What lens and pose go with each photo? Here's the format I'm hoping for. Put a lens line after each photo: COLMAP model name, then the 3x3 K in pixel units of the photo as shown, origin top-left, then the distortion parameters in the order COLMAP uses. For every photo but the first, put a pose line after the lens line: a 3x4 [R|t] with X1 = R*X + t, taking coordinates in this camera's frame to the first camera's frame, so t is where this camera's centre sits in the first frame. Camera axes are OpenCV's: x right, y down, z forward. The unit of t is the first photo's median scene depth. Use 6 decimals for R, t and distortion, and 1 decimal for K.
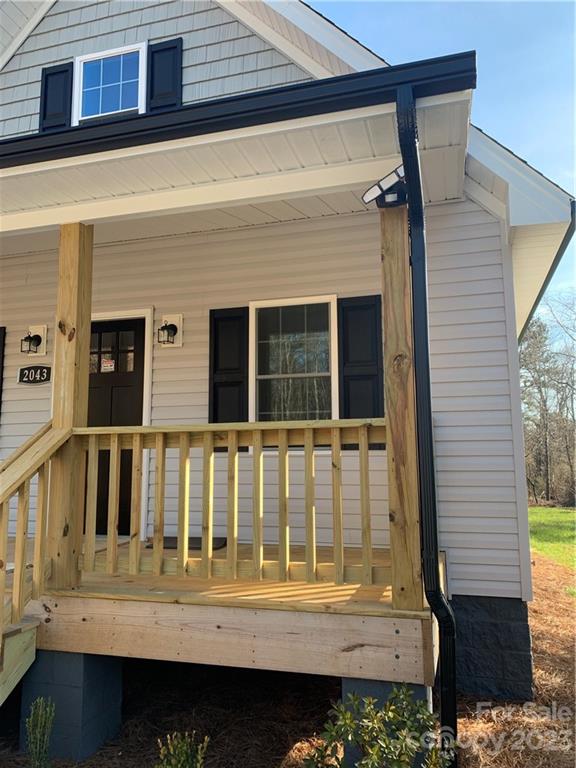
lens RADIAL K [[591.9, 0, 298.3], [0, 591.9, 379.1], [0, 0, 1]] dist [0.034549, -0.028201]
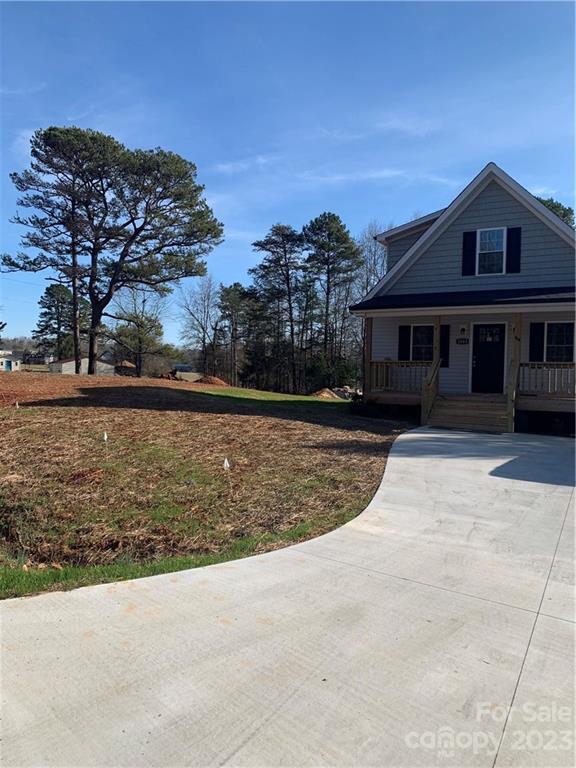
lens RADIAL K [[591.9, 0, 292.6], [0, 591.9, 380.0], [0, 0, 1]] dist [0.034549, -0.028201]
pose [[0.979529, 0.031493, -0.198825, -0.862239], [-0.003366, 0.990111, 0.140246, -0.294051], [0.201275, -0.136706, 0.969948, -2.701255]]
